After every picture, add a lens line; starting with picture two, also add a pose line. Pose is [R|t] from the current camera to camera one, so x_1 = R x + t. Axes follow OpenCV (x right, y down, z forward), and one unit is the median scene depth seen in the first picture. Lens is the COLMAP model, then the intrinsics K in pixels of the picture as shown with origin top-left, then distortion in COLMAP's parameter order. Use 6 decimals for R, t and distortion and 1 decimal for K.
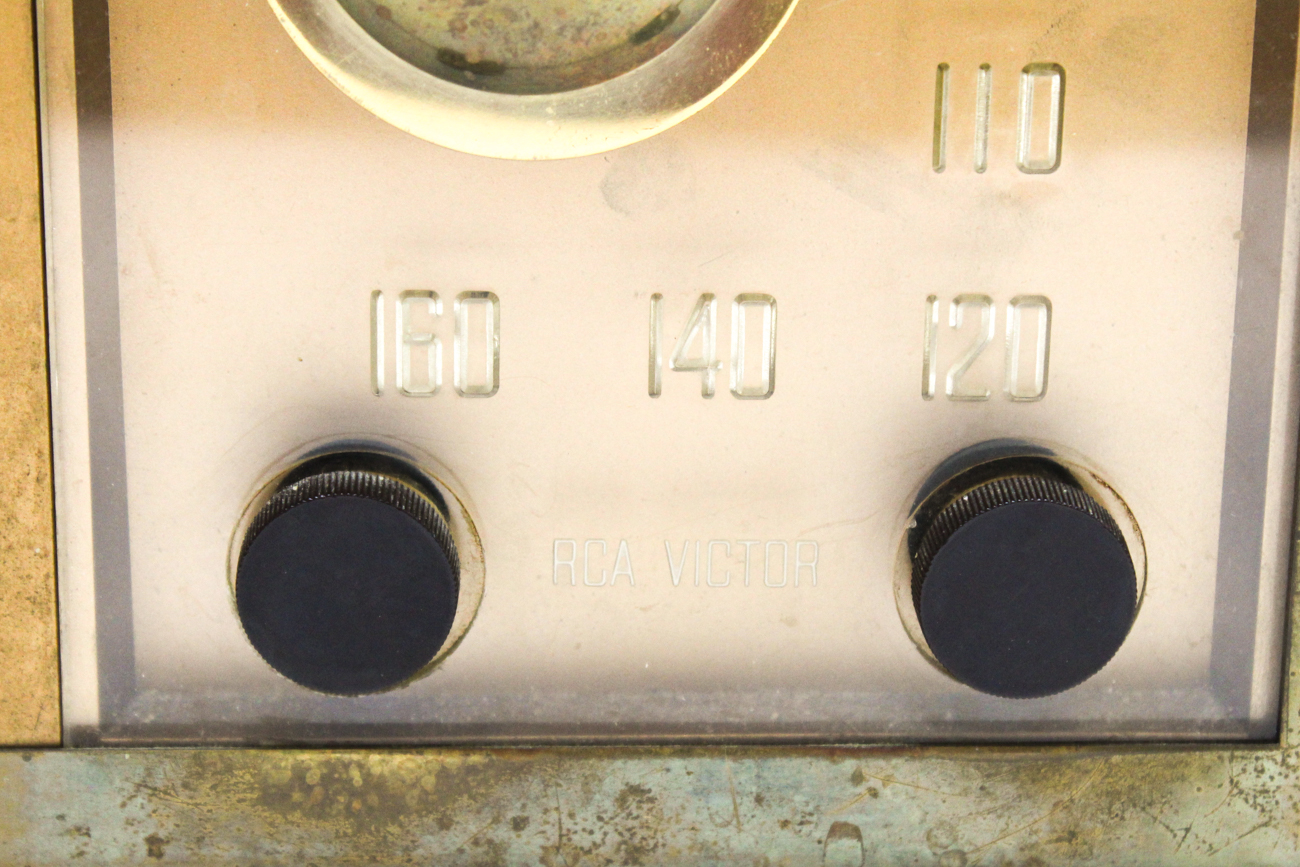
lens RADIAL K [[3254.9, 0, 650.0], [0, 3254.9, 433.5], [0, 0, 1]] dist [0.052755, 0.581547]
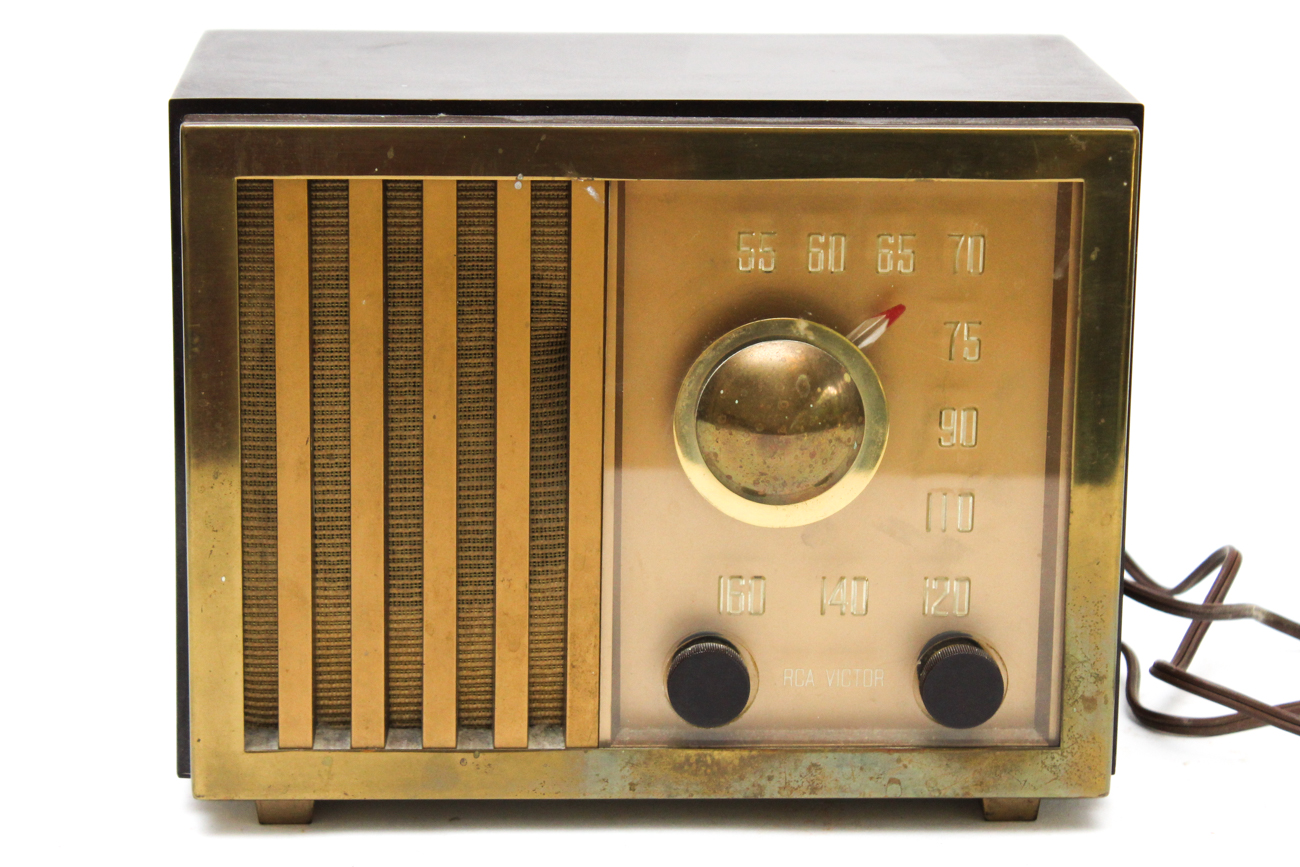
lens RADIAL K [[3241.3, 0, 559.1], [0, 3241.3, 431.7], [0, 0, 1]] dist [0.095463, 0.303750]
pose [[0.999978, -0.003229, -0.005789, -0.194792], [0.002828, 0.997685, -0.067945, 0.018537], [0.005995, 0.067927, 0.997672, -1.635669]]
